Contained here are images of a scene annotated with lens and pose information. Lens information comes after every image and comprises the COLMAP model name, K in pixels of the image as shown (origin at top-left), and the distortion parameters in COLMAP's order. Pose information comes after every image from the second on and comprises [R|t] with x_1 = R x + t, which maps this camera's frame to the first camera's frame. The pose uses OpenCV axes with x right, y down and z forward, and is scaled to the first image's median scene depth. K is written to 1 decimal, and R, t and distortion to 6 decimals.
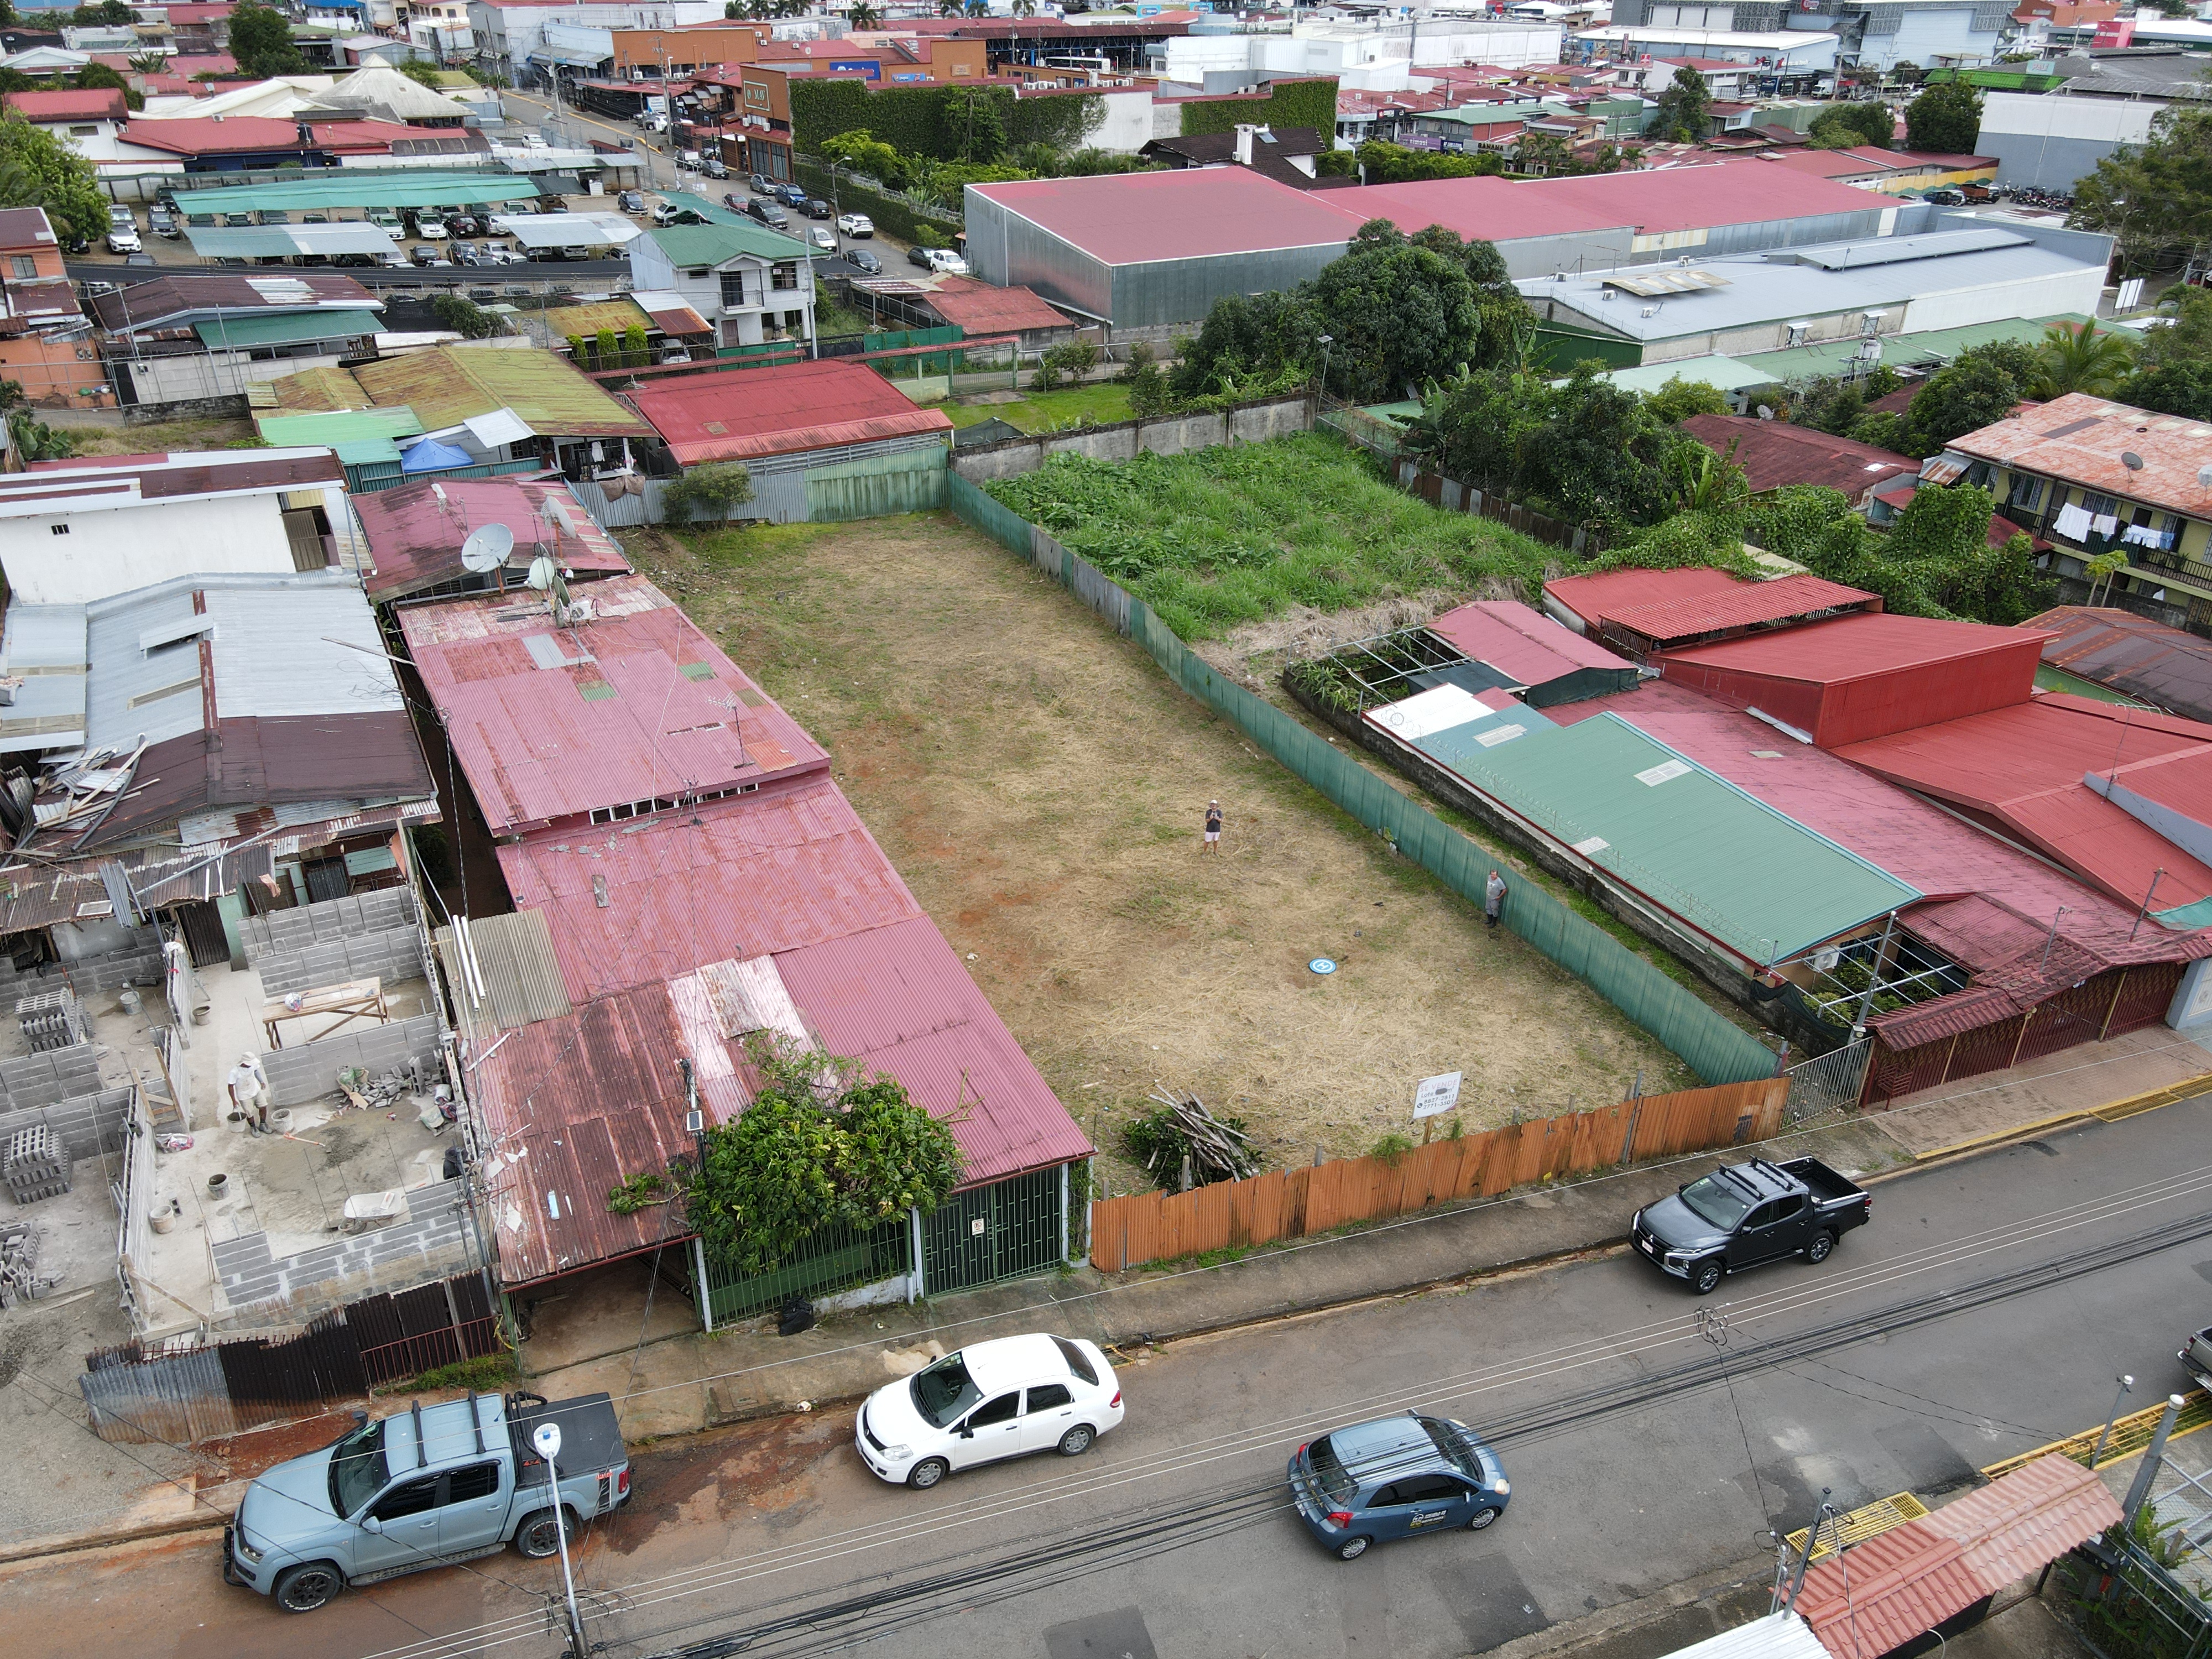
lens RADIAL K [[1619.3, 0, 1101.7], [0, 1619.3, 821.4], [0, 0, 1]] dist [0.003577, 0.021405]
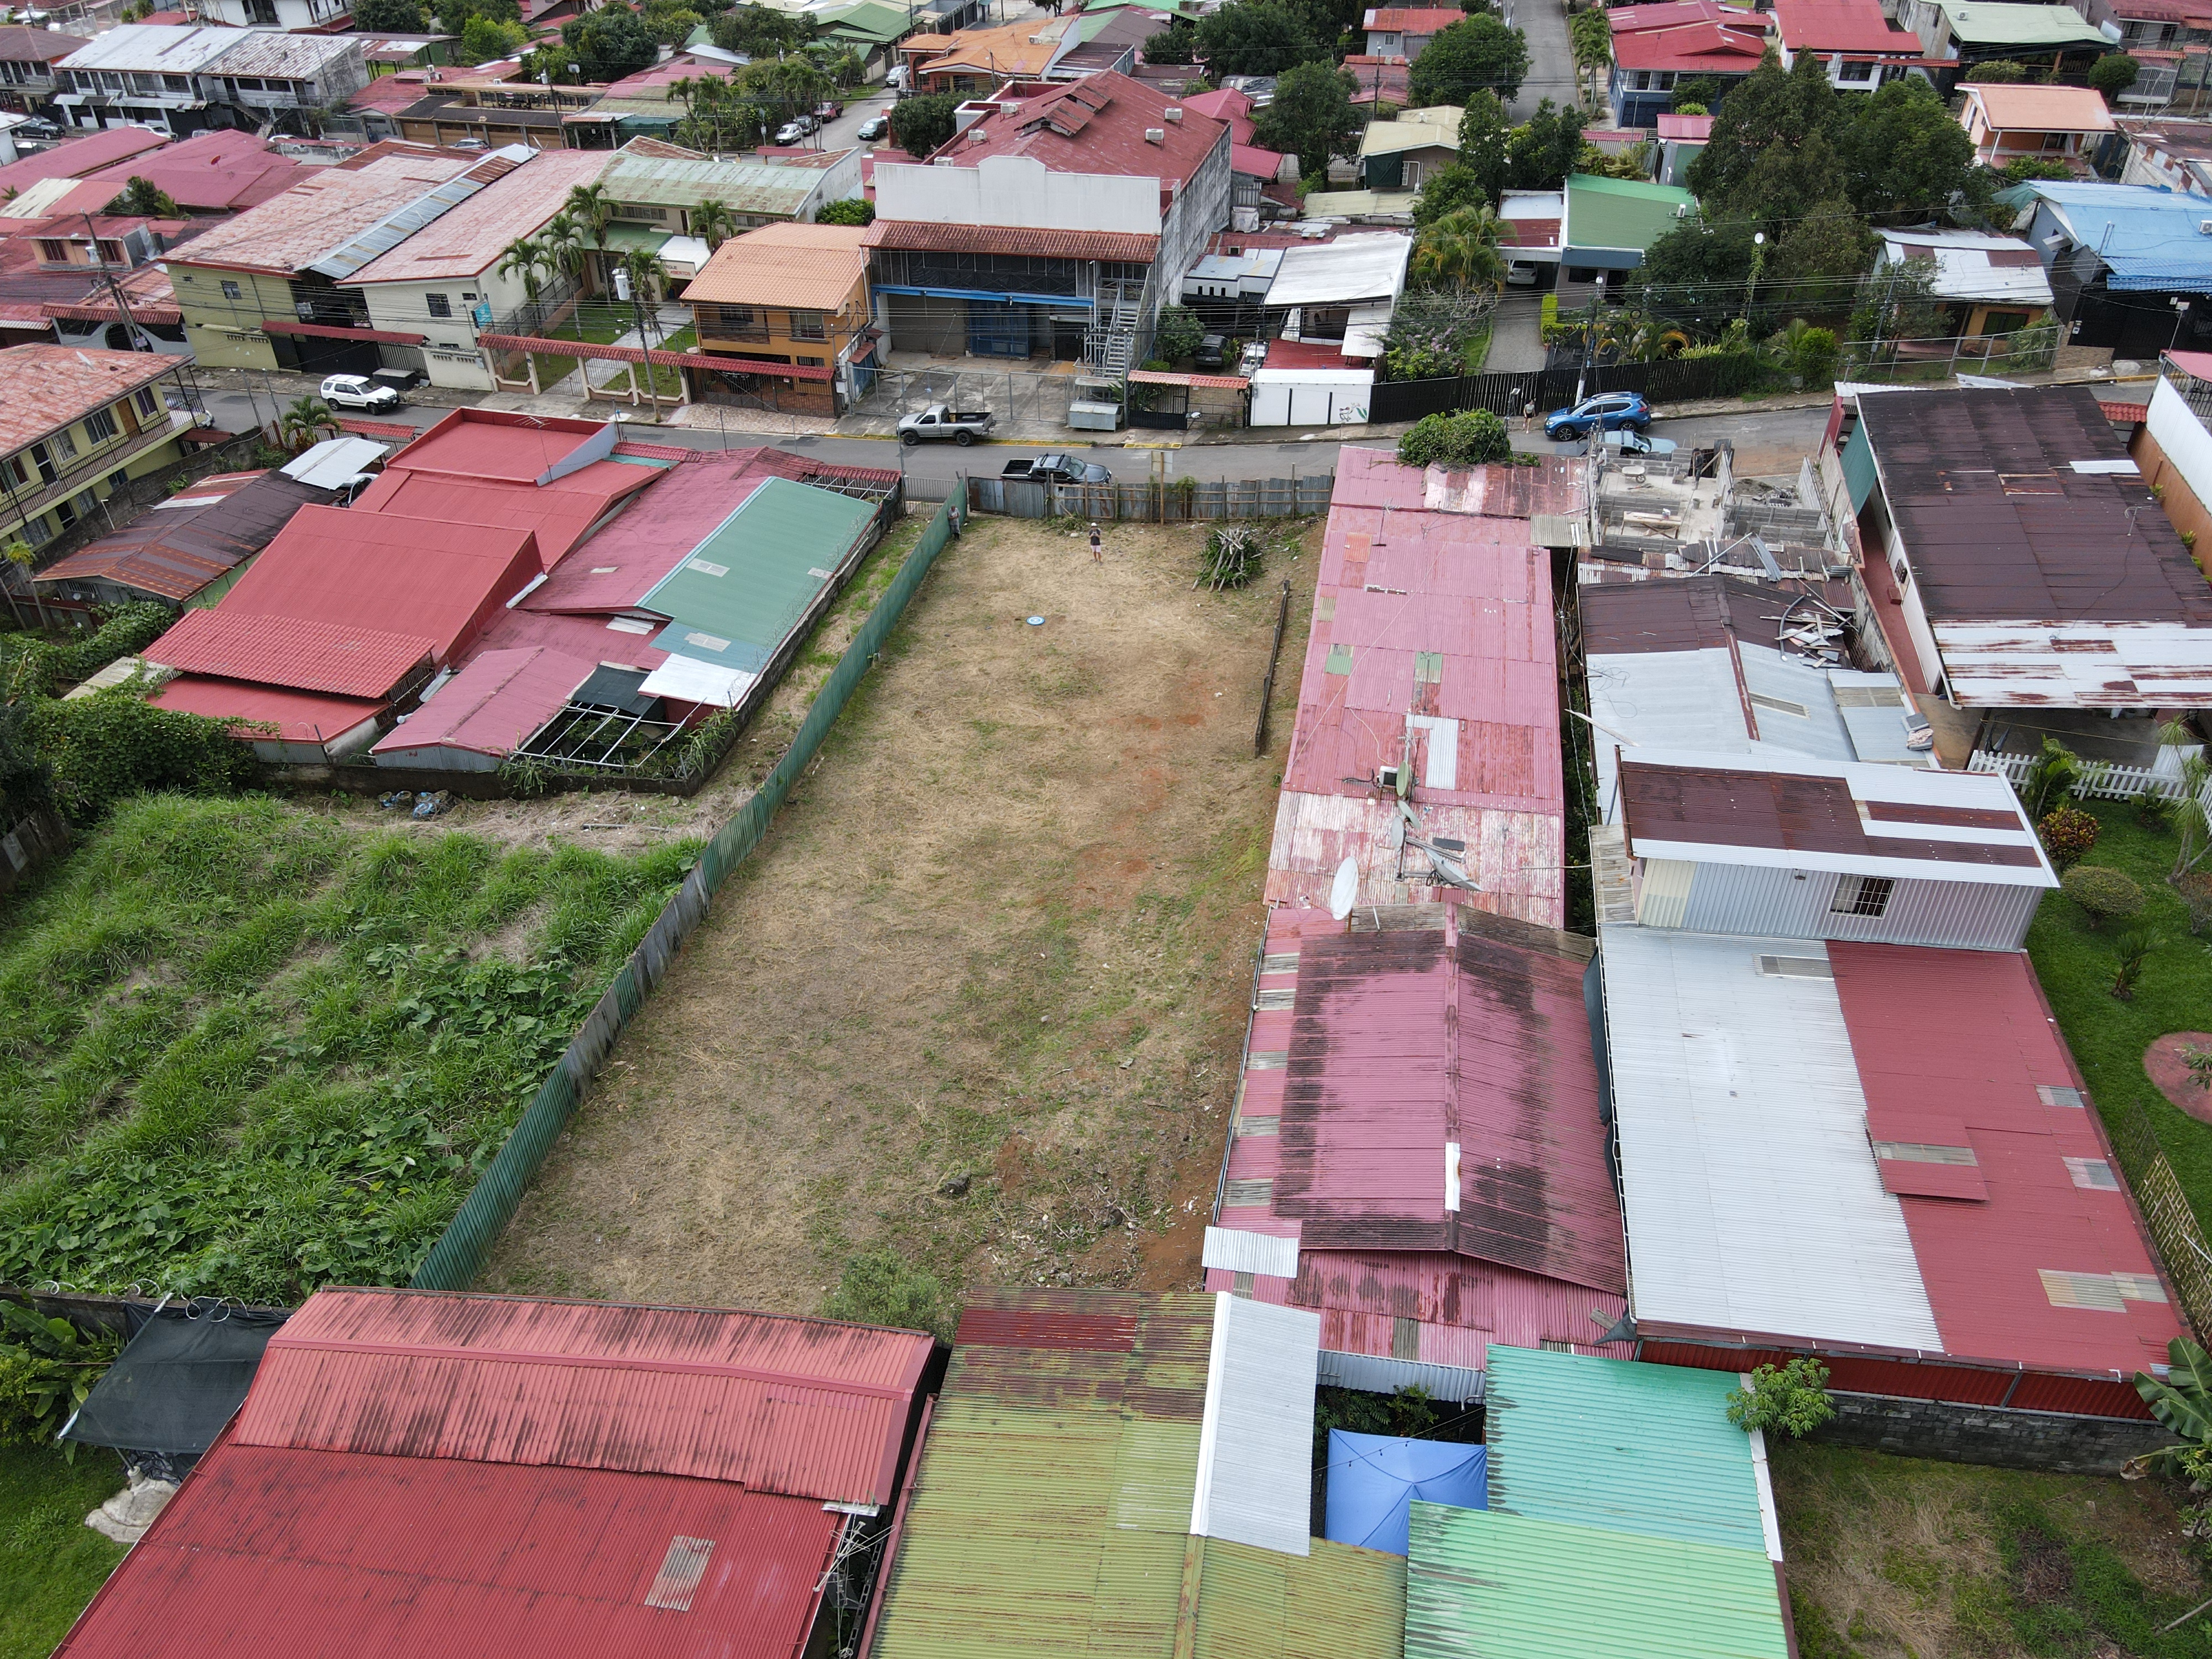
lens RADIAL K [[1619.3, 0, 1105.2], [0, 1619.3, 821.4], [0, 0, 1]] dist [0.003577, 0.021405]
pose [[-0.783688, -0.359351, 0.506655, -0.562857], [0.298562, 0.497346, 0.814560, -0.773489], [-0.544696, 0.789629, -0.282475, 1.142100]]
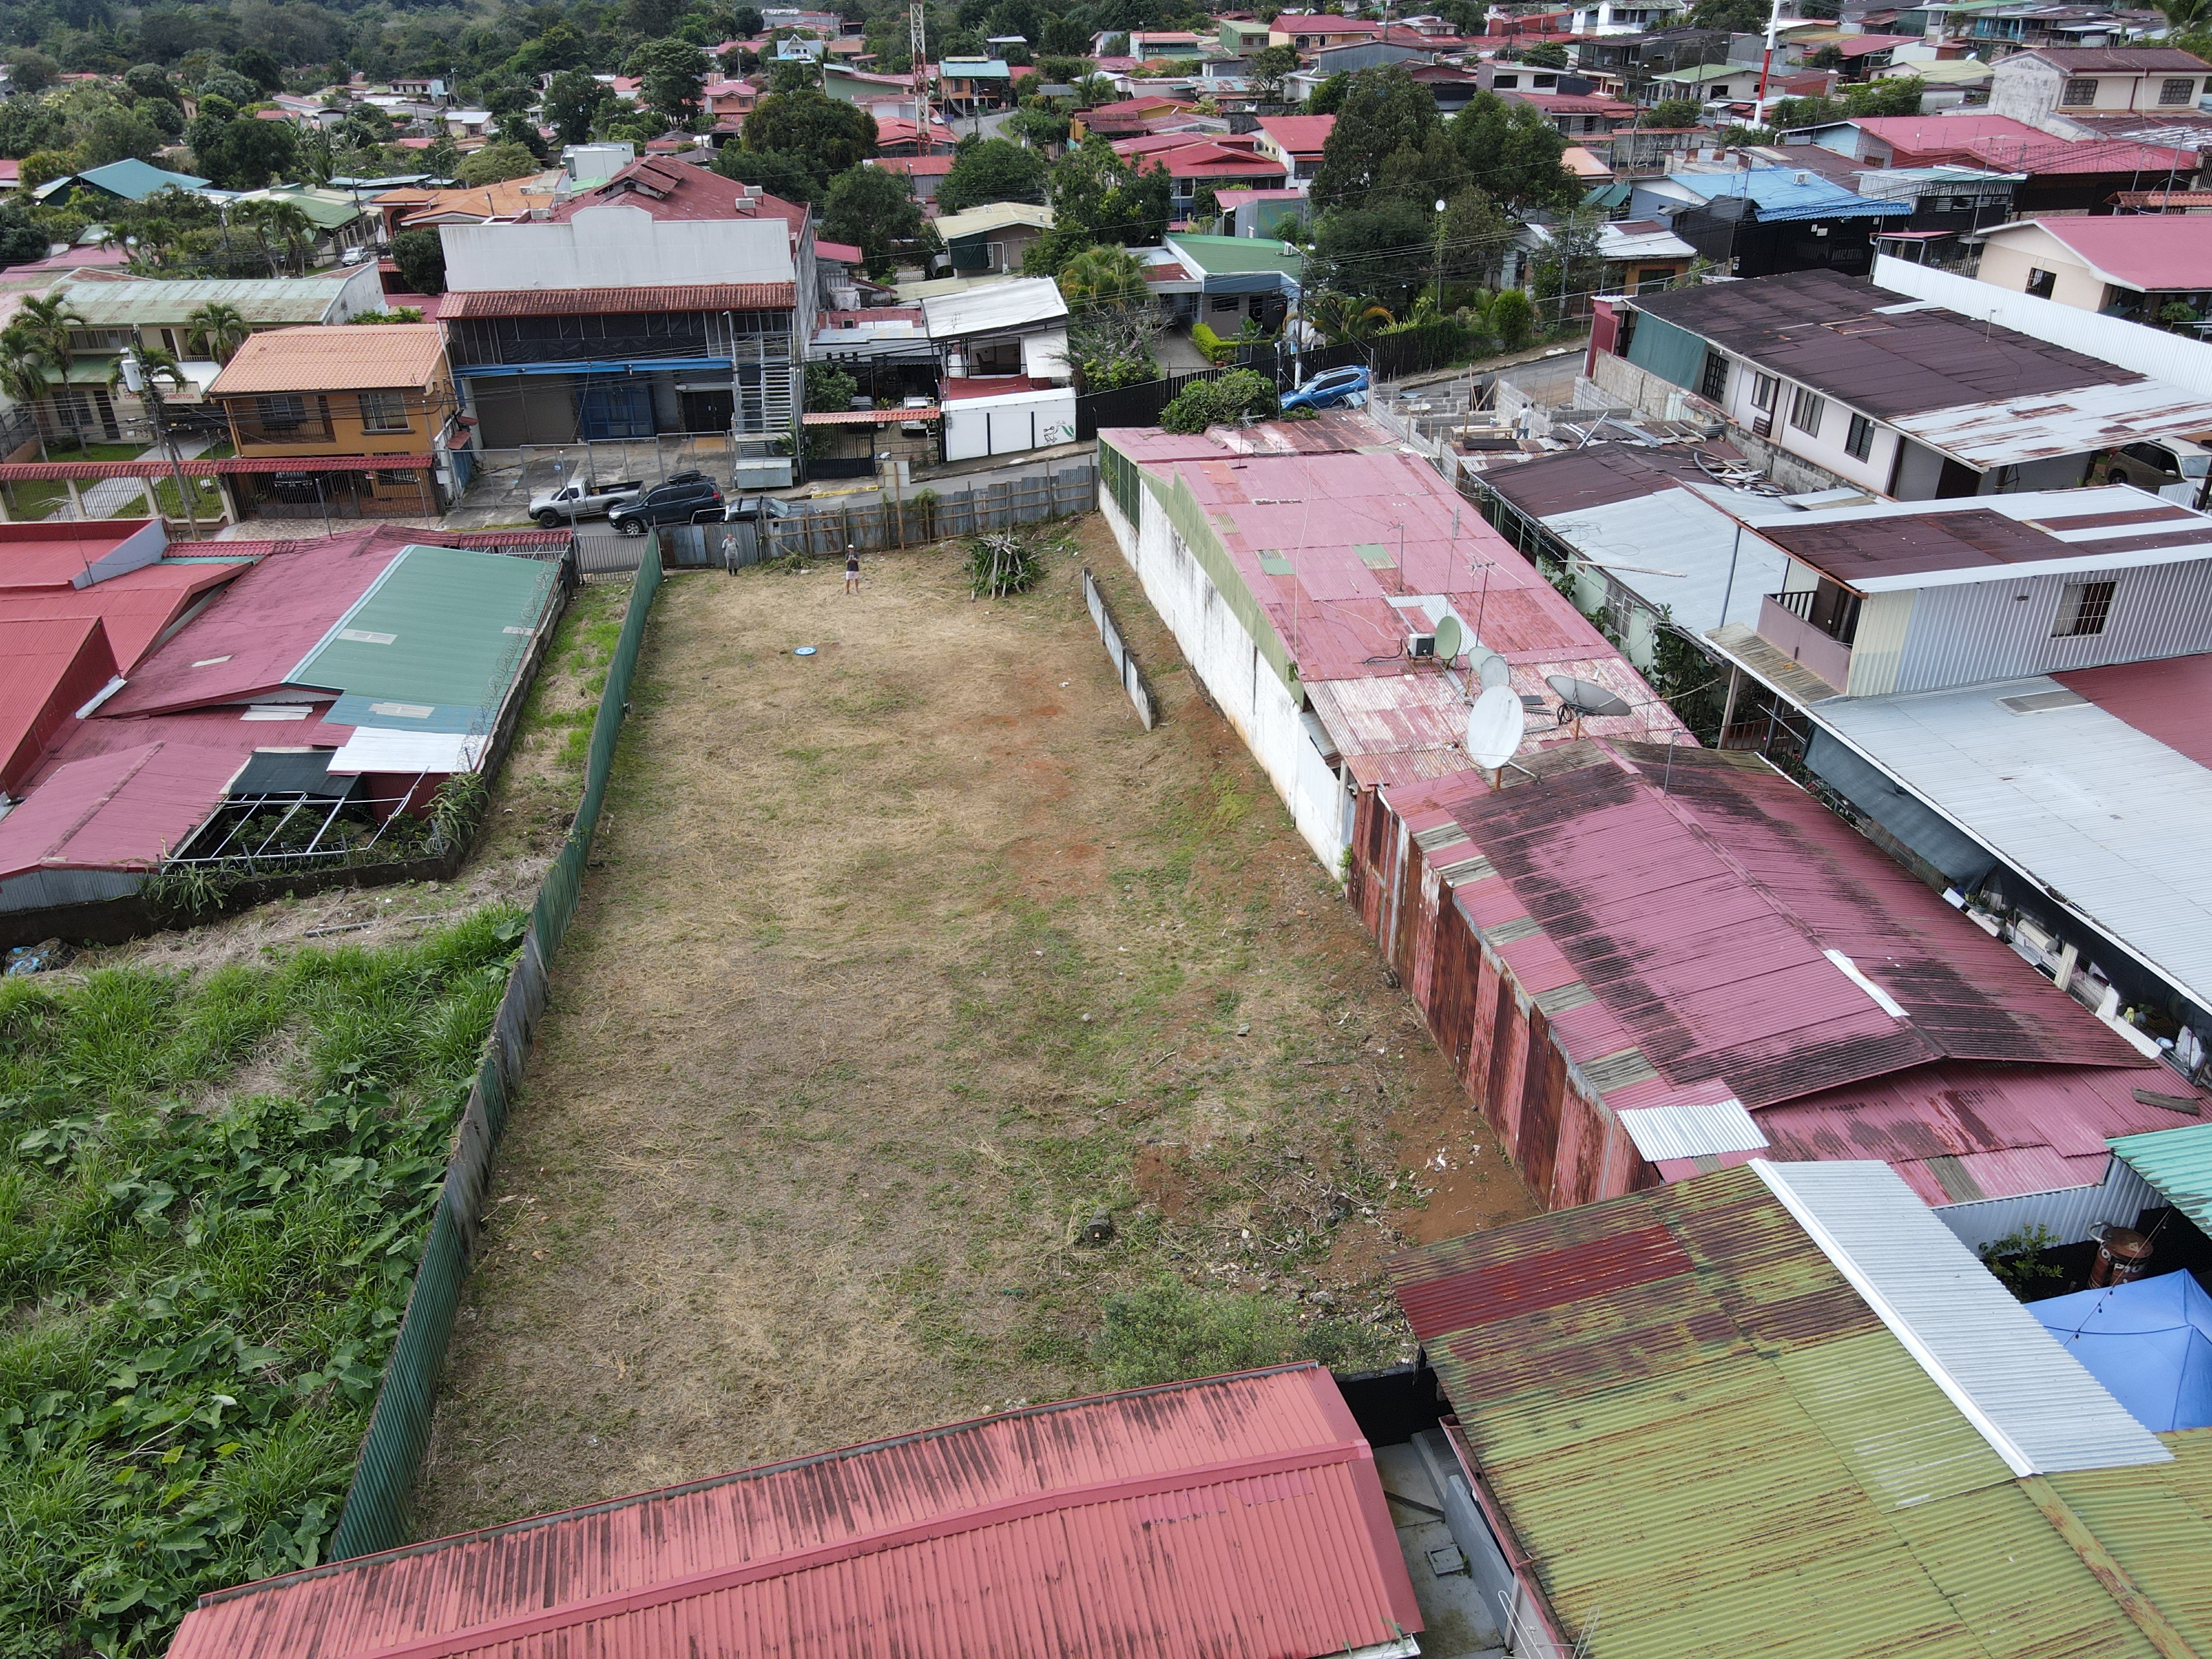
lens RADIAL K [[1619.3, 0, 1101.3], [0, 1619.3, 828.2], [0, 0, 1]] dist [0.003577, 0.021405]
pose [[-0.949454, -0.143278, 0.279300, -0.336059], [0.152654, 0.566713, 0.809650, -0.604826], [-0.274289, 0.811362, -0.516196, 1.254389]]
